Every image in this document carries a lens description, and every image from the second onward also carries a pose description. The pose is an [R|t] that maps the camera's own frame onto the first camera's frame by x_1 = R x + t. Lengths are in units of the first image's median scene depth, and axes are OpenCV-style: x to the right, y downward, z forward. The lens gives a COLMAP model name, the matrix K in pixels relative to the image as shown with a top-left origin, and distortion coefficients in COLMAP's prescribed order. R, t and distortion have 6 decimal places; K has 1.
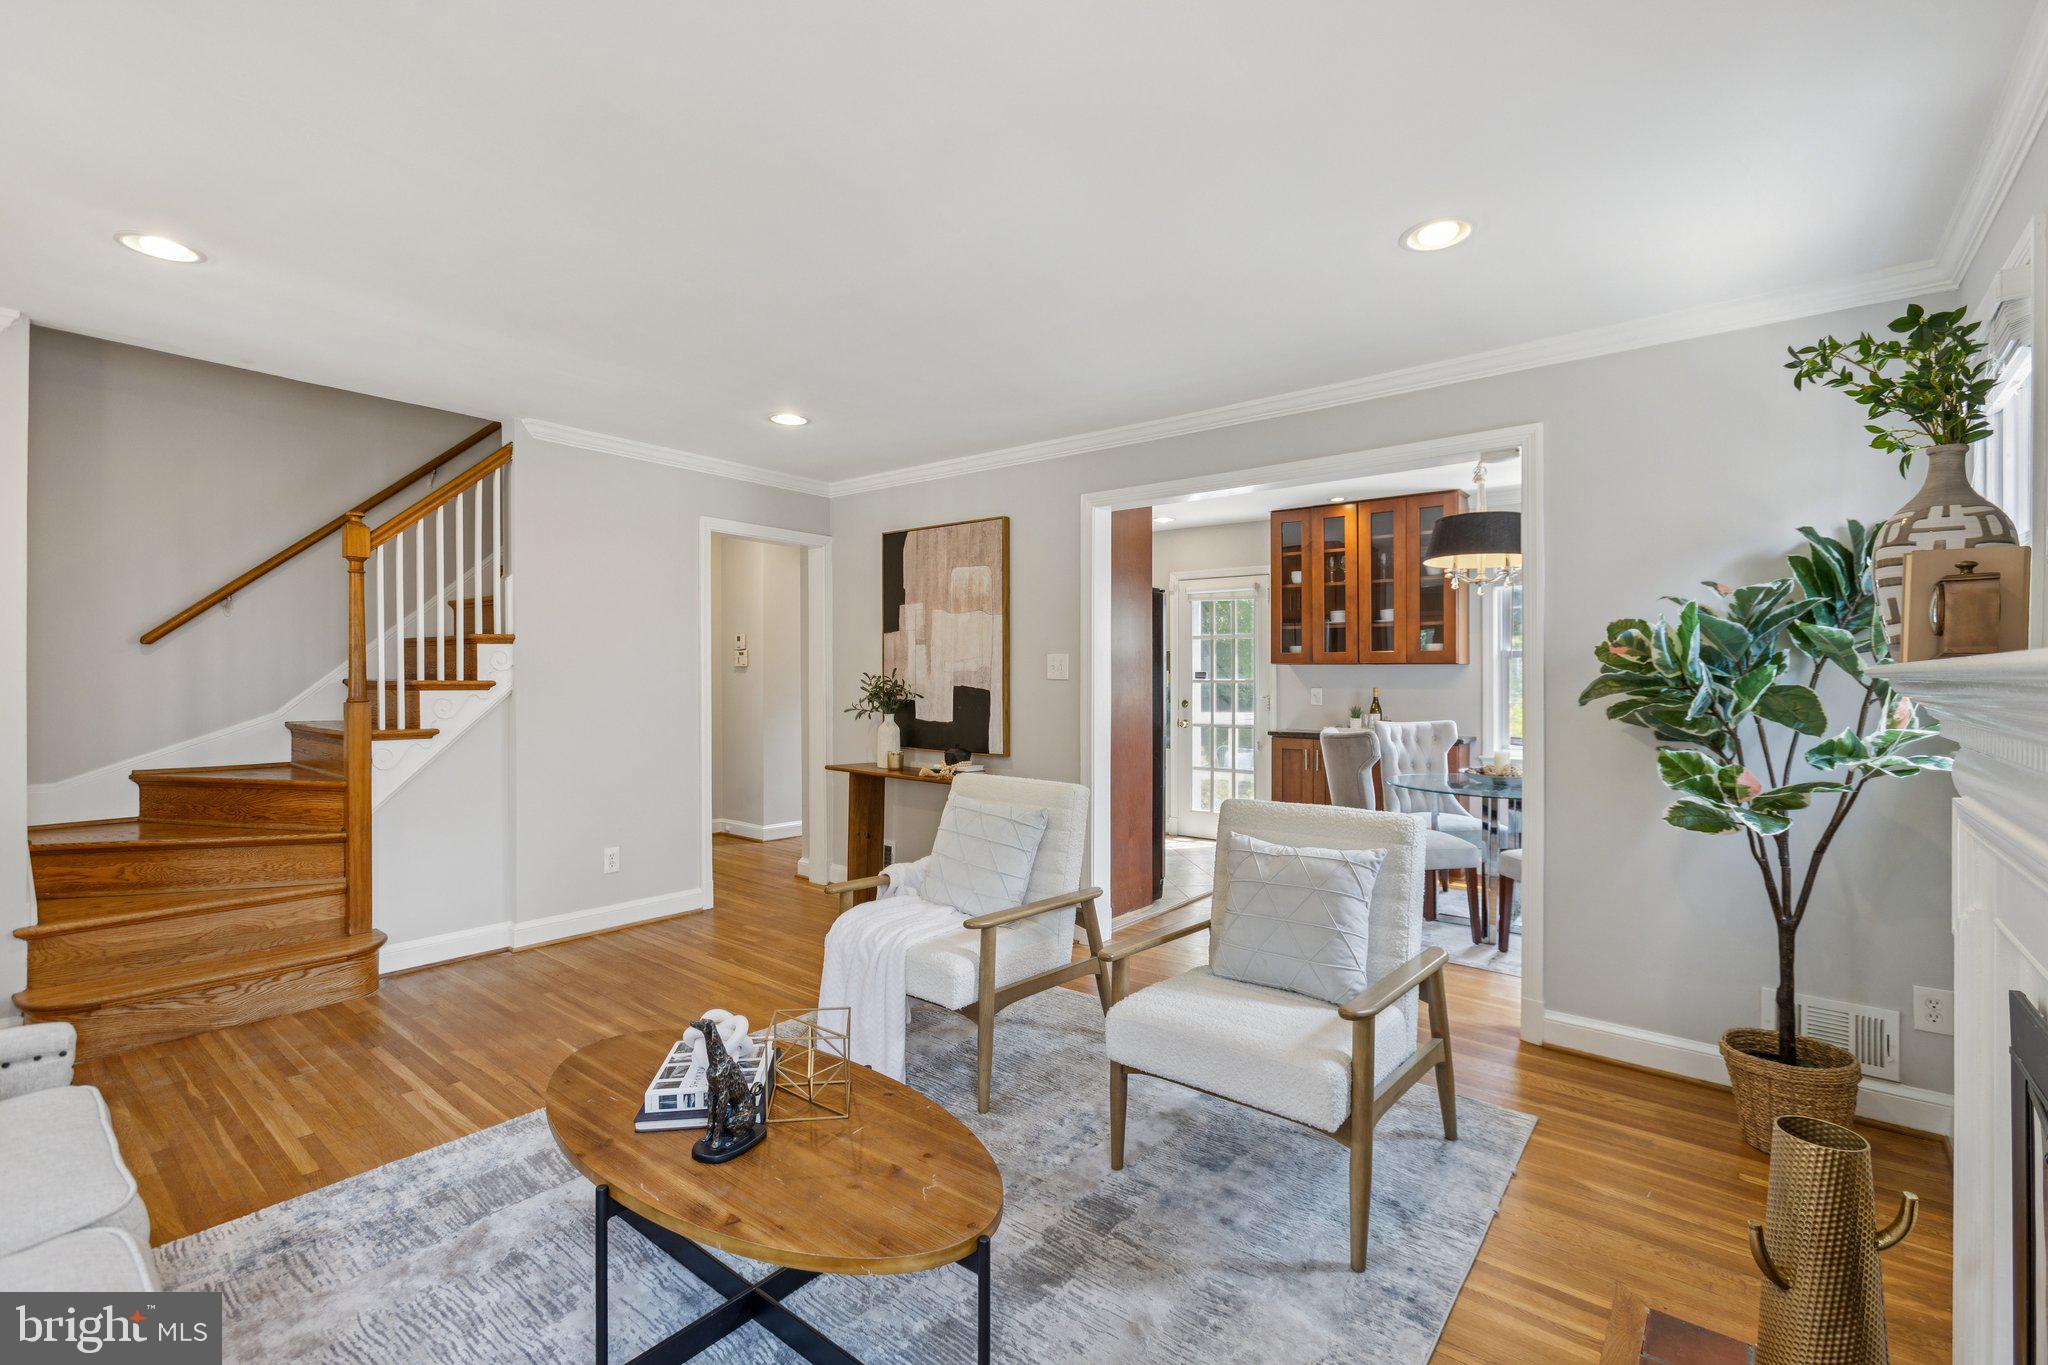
lens RADIAL K [[909.2, 0, 1024.1], [0, 909.2, 679.2], [0, 0, 1]] dist [-0.000548, -0.000320]
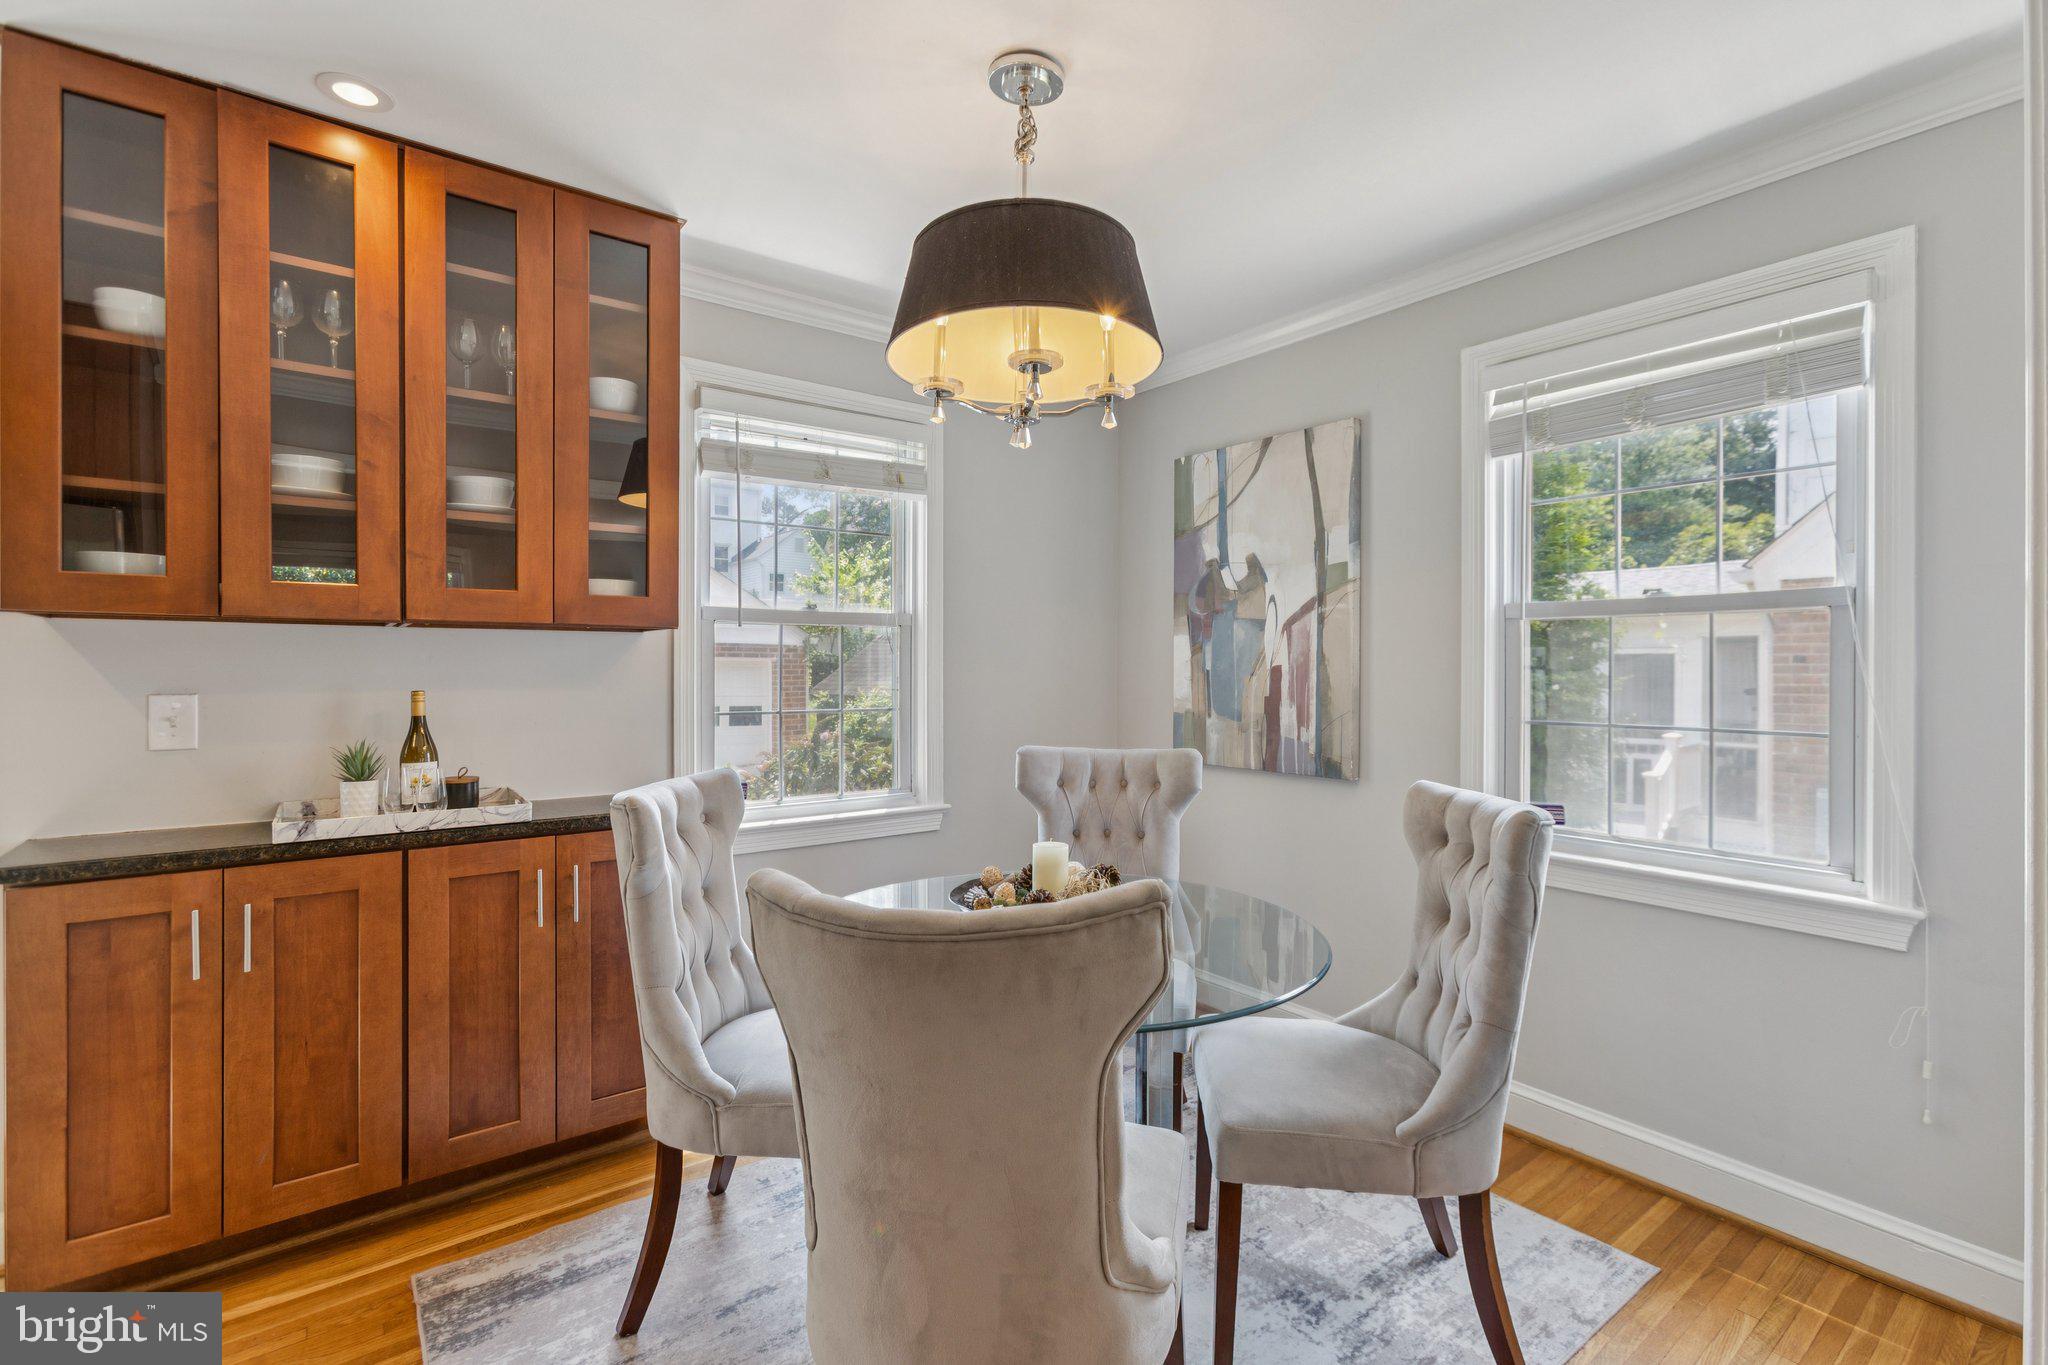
lens RADIAL K [[909.2, 0, 1025.6], [0, 909.2, 670.0], [0, 0, 1]] dist [-0.000548, -0.000320]
pose [[0.235463, -0.006465, 0.971862, 0.091301], [0.001558, 0.999979, 0.006274, -0.000876], [-0.971882, 0.000037, 0.235468, 0.674670]]
